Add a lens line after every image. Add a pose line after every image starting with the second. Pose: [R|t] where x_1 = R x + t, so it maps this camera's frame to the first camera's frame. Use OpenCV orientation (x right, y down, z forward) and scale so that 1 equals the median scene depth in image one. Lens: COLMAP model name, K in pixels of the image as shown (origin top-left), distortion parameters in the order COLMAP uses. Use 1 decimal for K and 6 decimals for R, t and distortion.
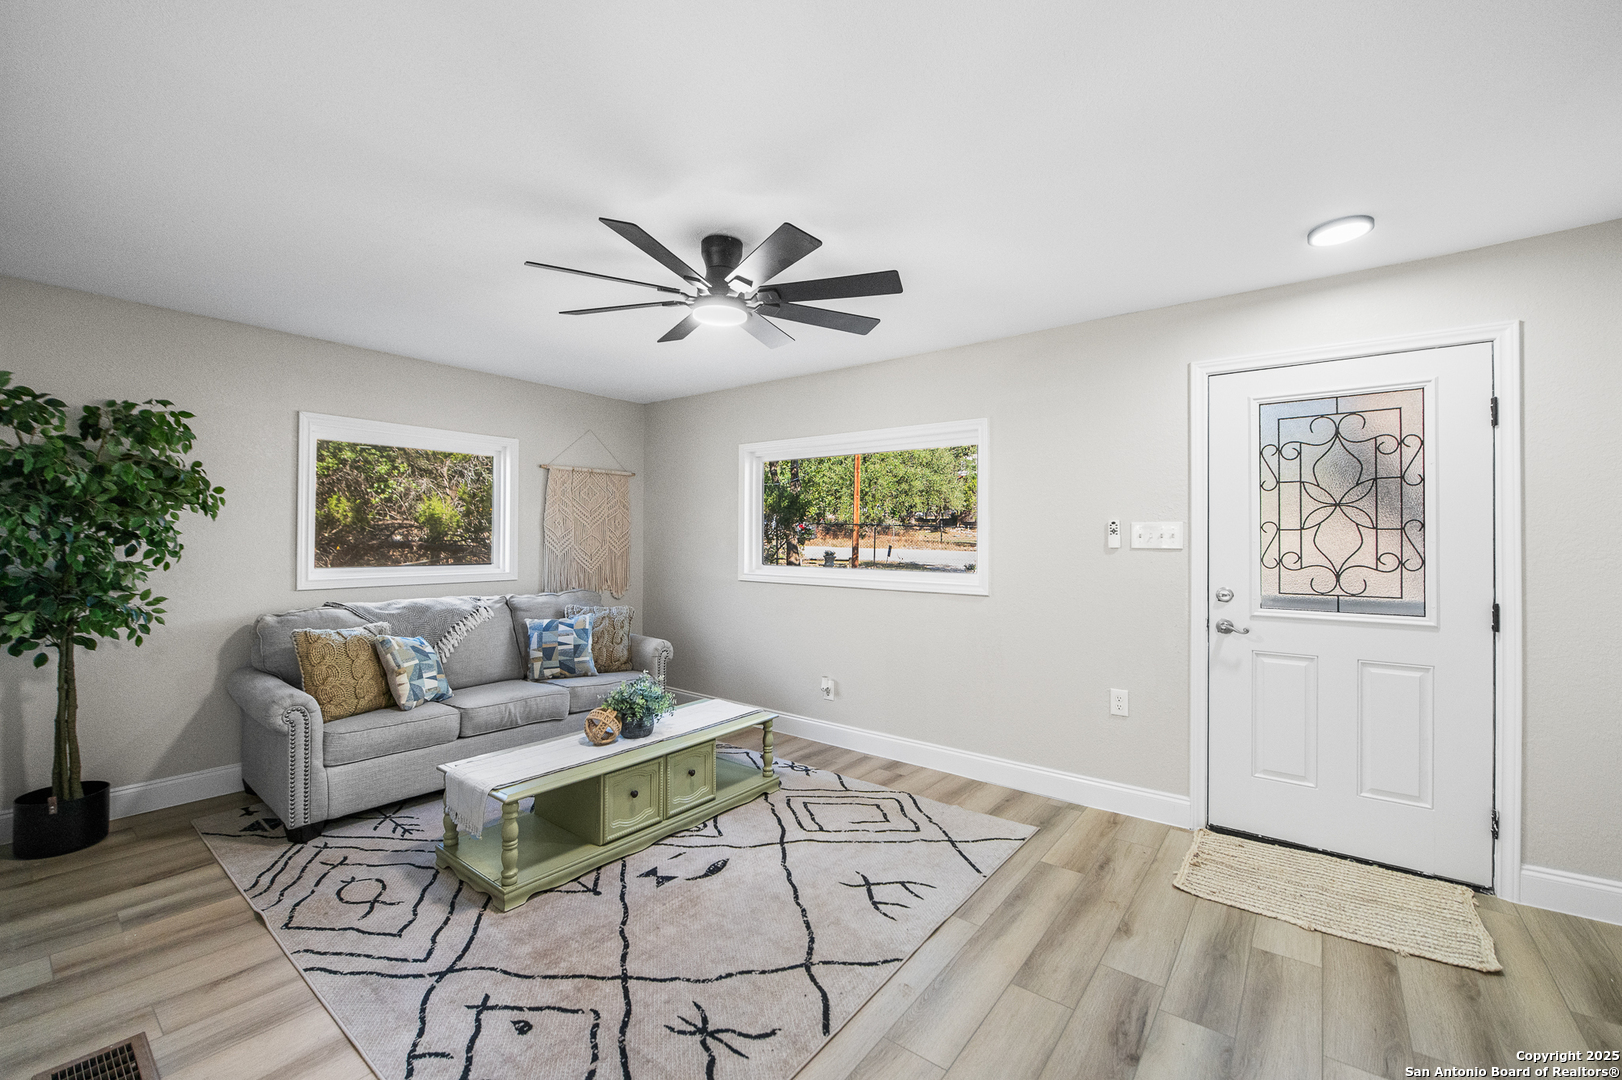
lens RADIAL K [[662.4, 0, 811.2], [0, 662.4, 536.5], [0, 0, 1]] dist [-0.000794, -0.000174]
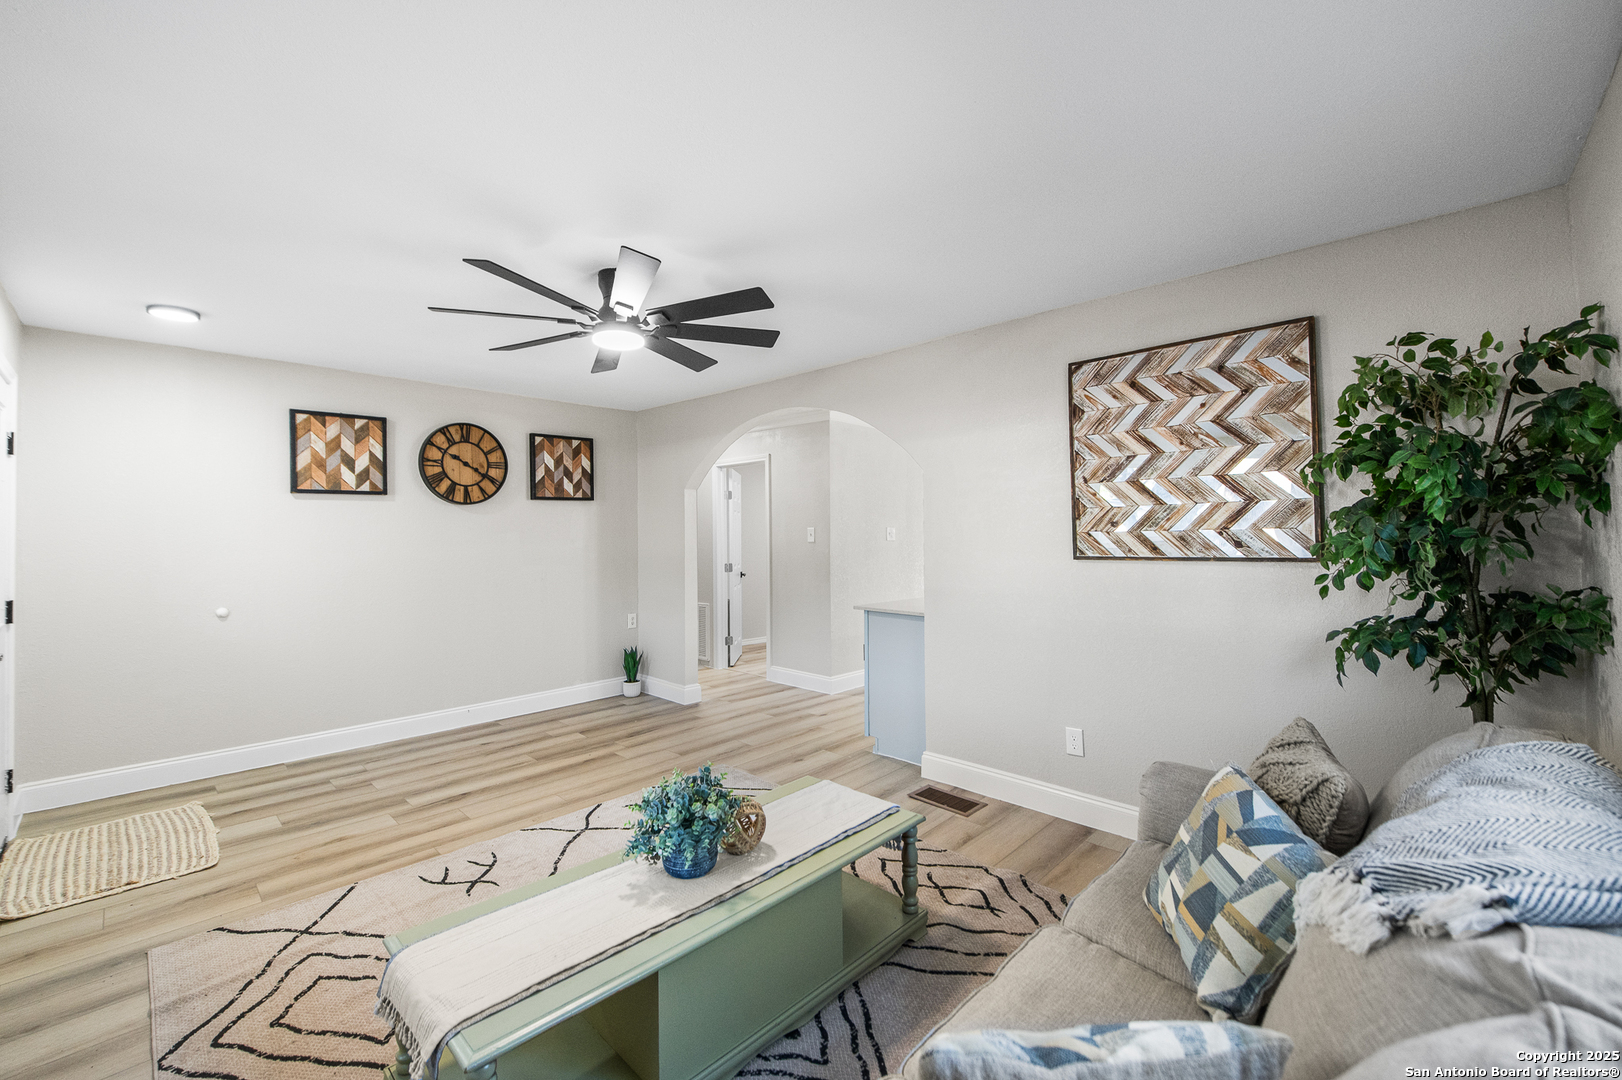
lens RADIAL K [[672.8, 0, 809.8], [0, 672.8, 533.2], [0, 0, 1]] dist [-0.001904, -0.000165]
pose [[-0.994761, 0.006712, 0.102004, -0.587311], [0.006218, 0.999967, -0.005161, -0.009898], [-0.102035, -0.004499, -0.994771, 2.156715]]
